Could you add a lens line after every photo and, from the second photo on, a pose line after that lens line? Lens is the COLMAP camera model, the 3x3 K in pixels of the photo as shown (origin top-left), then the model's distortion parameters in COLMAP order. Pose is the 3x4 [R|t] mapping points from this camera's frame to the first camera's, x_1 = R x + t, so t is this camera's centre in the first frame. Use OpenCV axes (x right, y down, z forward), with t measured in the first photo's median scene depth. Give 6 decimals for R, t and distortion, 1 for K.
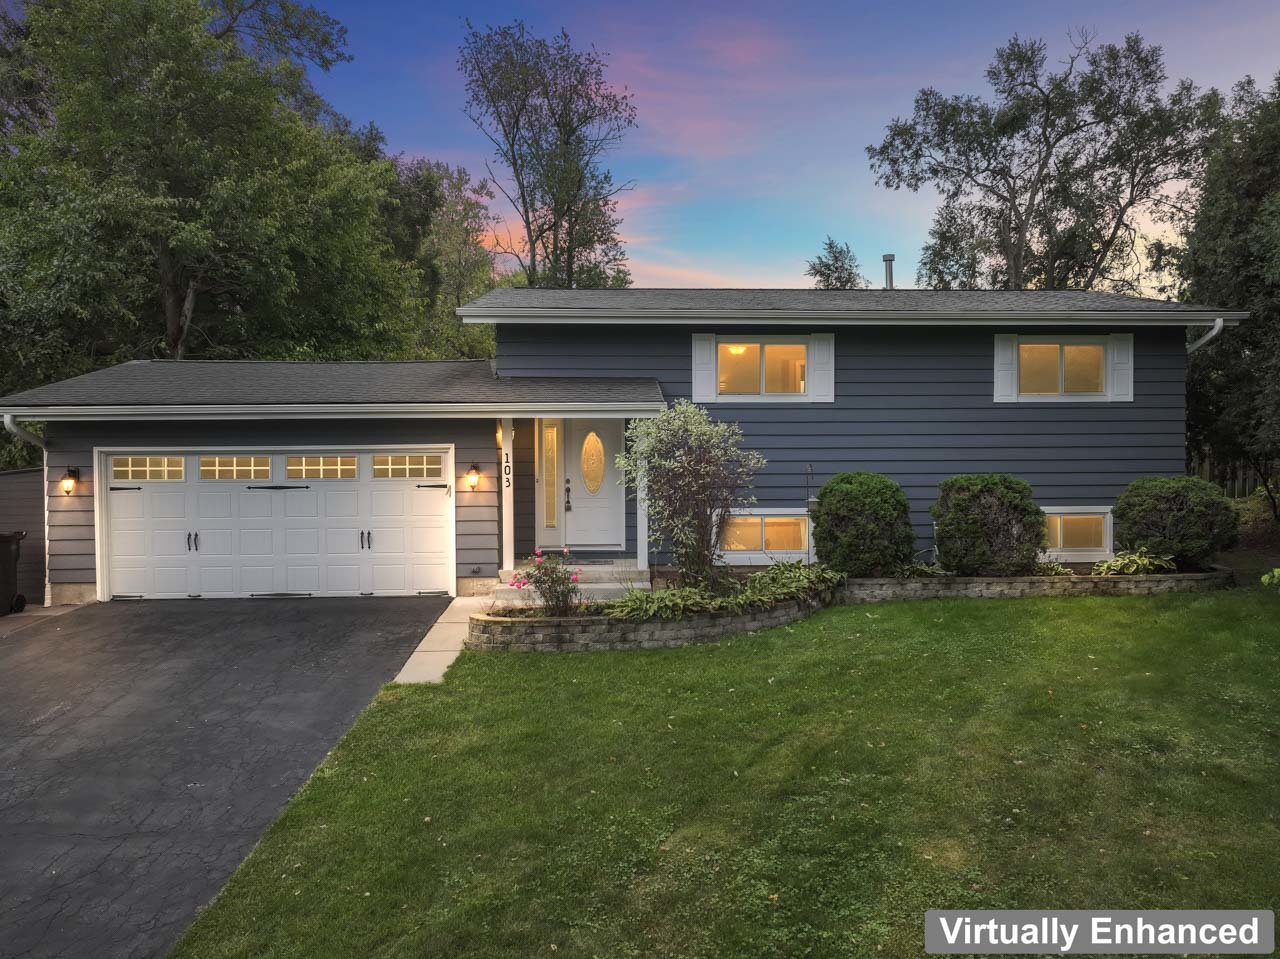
lens RADIAL K [[903.0, 0, 640.0], [0, 903.0, 479.5], [0, 0, 1]] dist [0.005947, 0.007509]
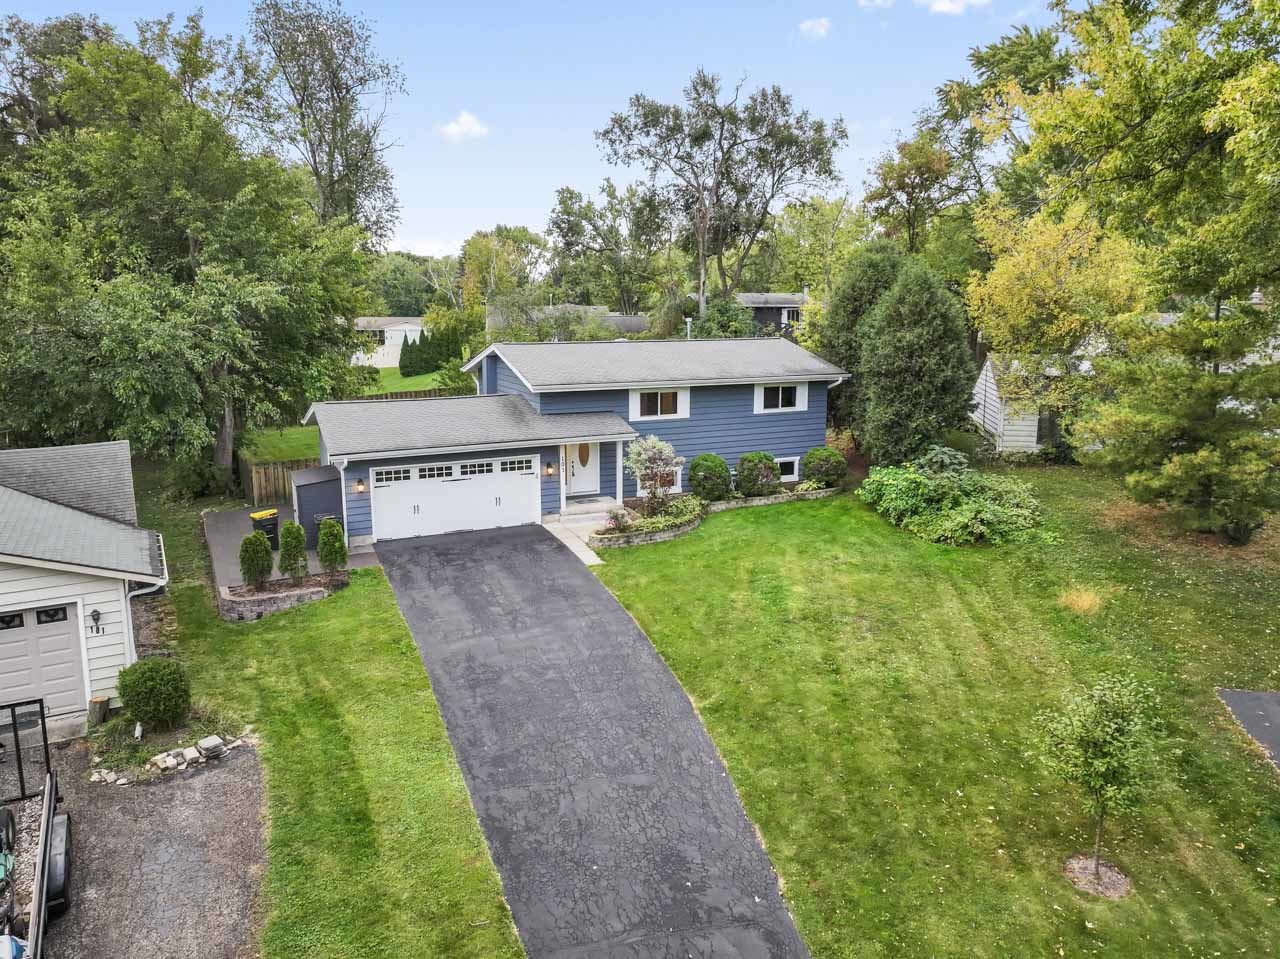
lens RADIAL K [[903.0, 0, 640.0], [0, 903.0, 479.5], [0, 0, 1]] dist [0.005947, 0.007509]
pose [[0.921796, -0.071881, 0.380954, -1.149465], [0.007774, 0.985890, 0.167213, -0.478361], [-0.387598, -0.151174, 0.909348, -1.478113]]
